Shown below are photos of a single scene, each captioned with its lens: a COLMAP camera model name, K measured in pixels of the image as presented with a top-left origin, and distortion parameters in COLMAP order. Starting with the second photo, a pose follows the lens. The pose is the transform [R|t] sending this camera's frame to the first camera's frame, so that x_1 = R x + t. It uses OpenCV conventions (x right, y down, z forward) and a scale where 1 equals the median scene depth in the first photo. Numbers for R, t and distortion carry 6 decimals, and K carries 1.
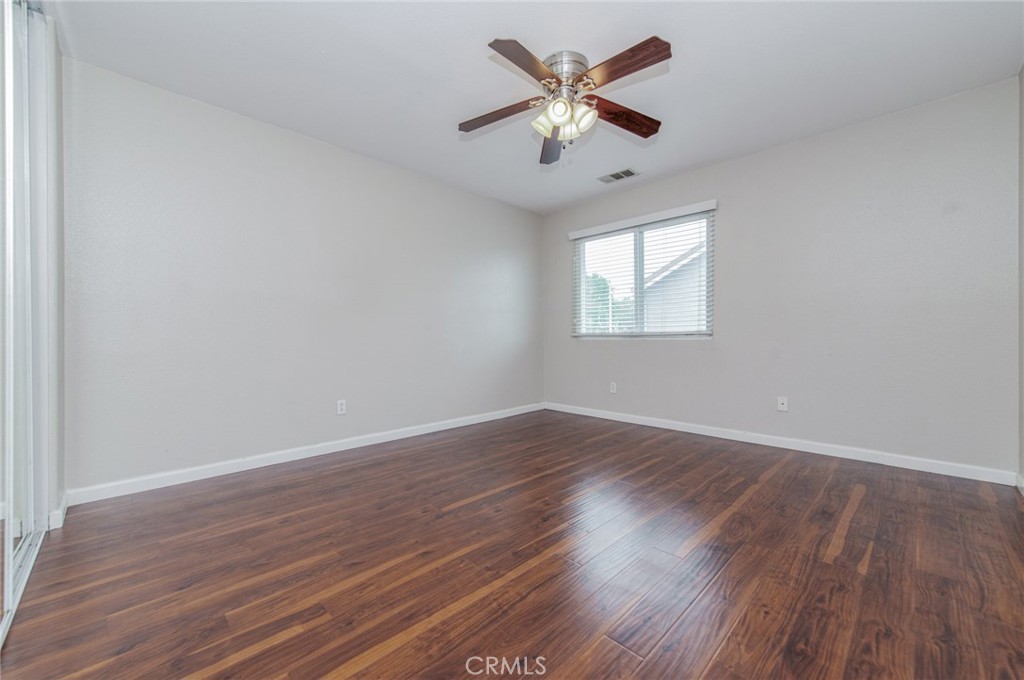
lens RADIAL K [[401.2, 0, 509.1], [0, 401.2, 338.4], [0, 0, 1]] dist [0.011715, -0.002690]
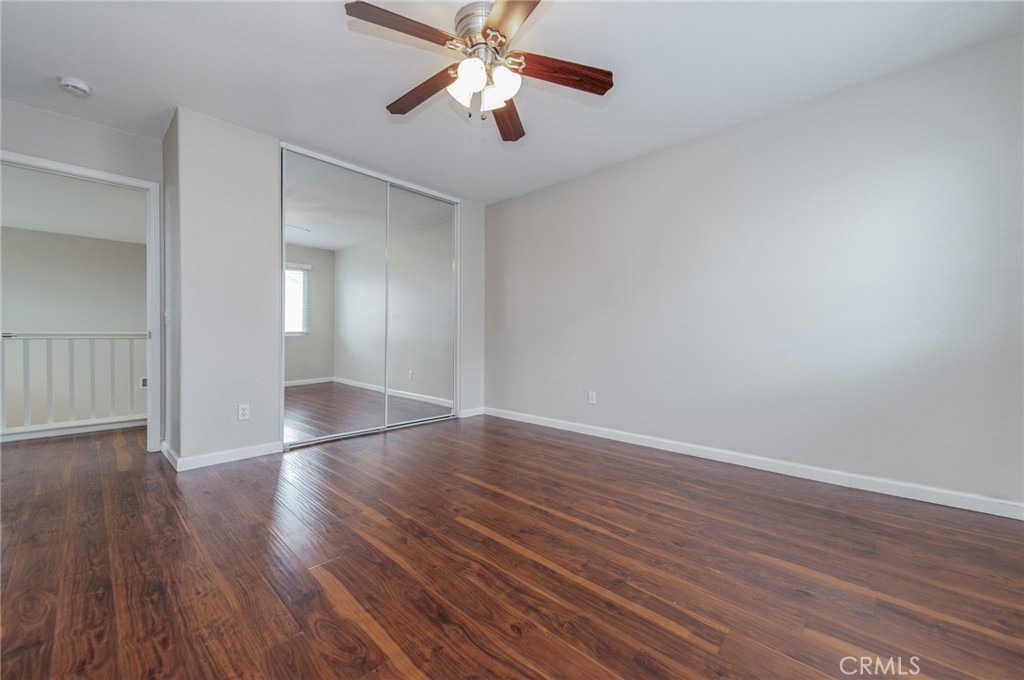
lens RADIAL K [[401.2, 0, 508.7], [0, 401.2, 336.8], [0, 0, 1]] dist [0.011715, -0.002690]
pose [[0.032532, 0.009785, -0.999423, 1.532426], [-0.007440, 0.999927, 0.009548, -0.018111], [0.999443, 0.007125, 0.032602, 1.577858]]
